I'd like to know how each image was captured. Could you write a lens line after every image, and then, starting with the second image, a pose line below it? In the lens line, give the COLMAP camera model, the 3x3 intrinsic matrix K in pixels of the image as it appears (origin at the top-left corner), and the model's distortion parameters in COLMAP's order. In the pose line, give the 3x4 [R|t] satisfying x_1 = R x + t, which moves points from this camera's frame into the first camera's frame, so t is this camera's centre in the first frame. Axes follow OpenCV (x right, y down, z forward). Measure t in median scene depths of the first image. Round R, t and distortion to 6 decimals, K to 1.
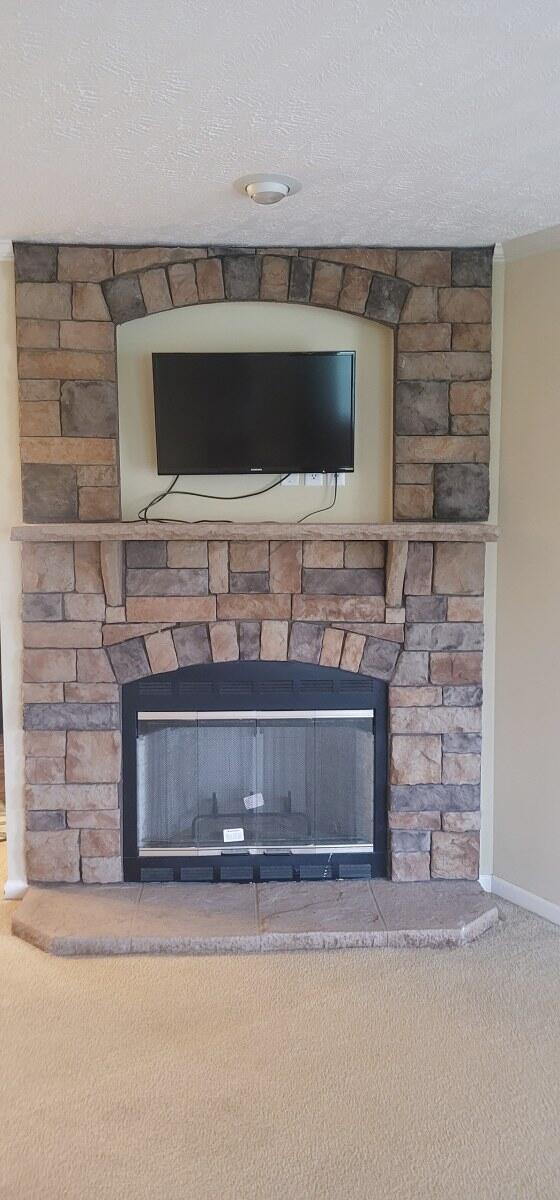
lens RADIAL K [[892.6, 0, 282.6], [0, 892.6, 583.0], [0, 0, 1]] dist [0.058655, -0.004656]
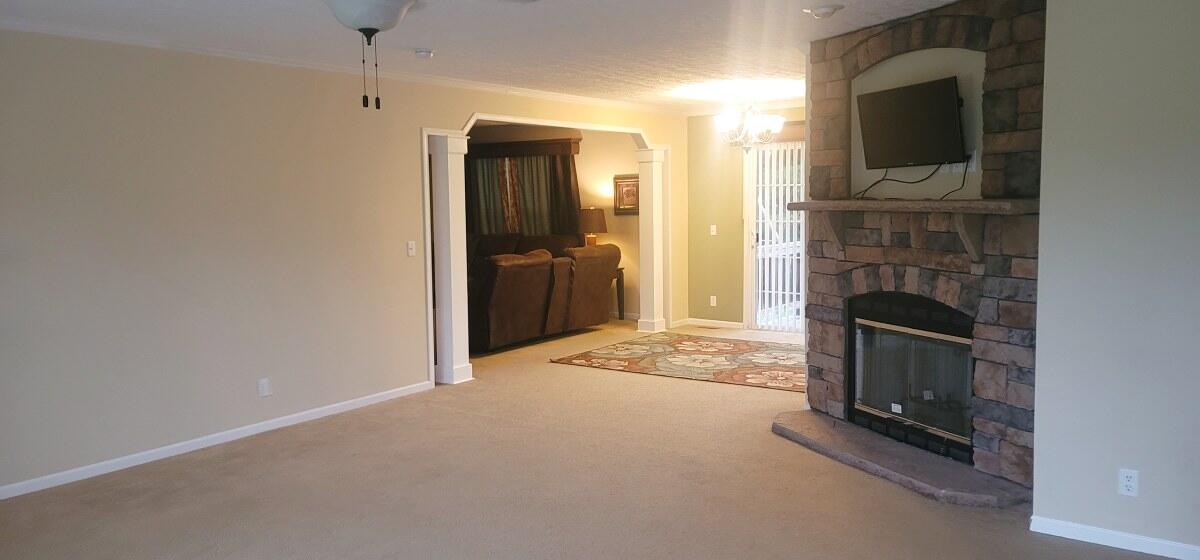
lens RADIAL K [[875.8, 0, 579.7], [0, 875.8, 280.5], [0, 0, 1]] dist [0.054577, -0.002451]
pose [[0.341477, 0.086438, -0.935907, 1.166872], [-0.057545, 0.995817, 0.070976, -0.006443], [0.938127, 0.029620, 0.345023, -0.014072]]
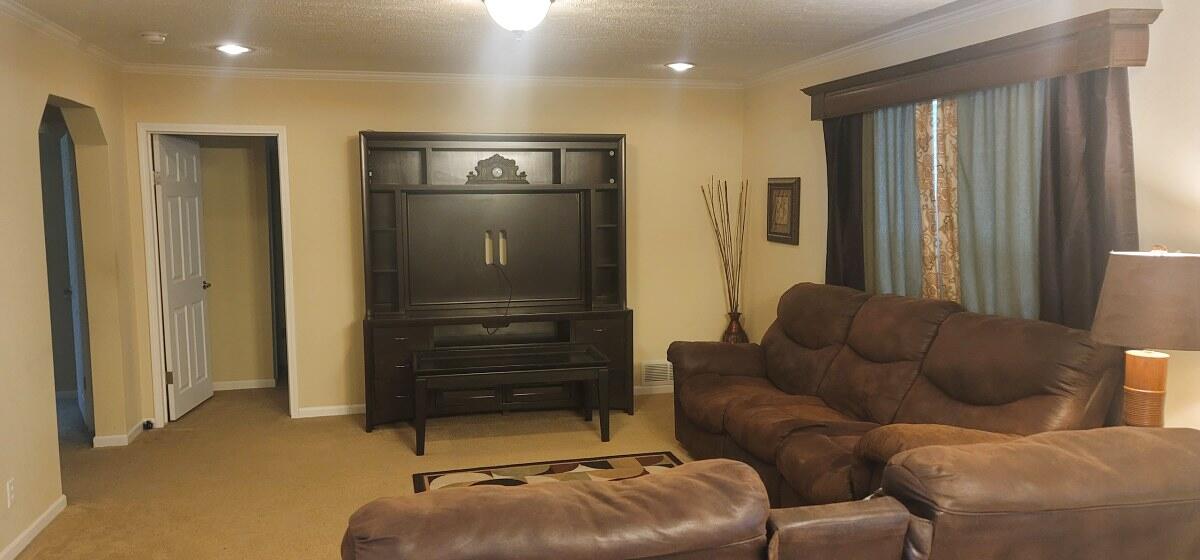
lens RADIAL K [[875.8, 0, 579.7], [0, 875.8, 280.5], [0, 0, 1]] dist [0.054577, -0.002451]
pose [[-0.342788, 0.093478, -0.934750, -0.763095], [-0.060327, 0.990792, 0.121206, -0.088551], [0.937474, 0.097939, -0.333993, 0.865163]]
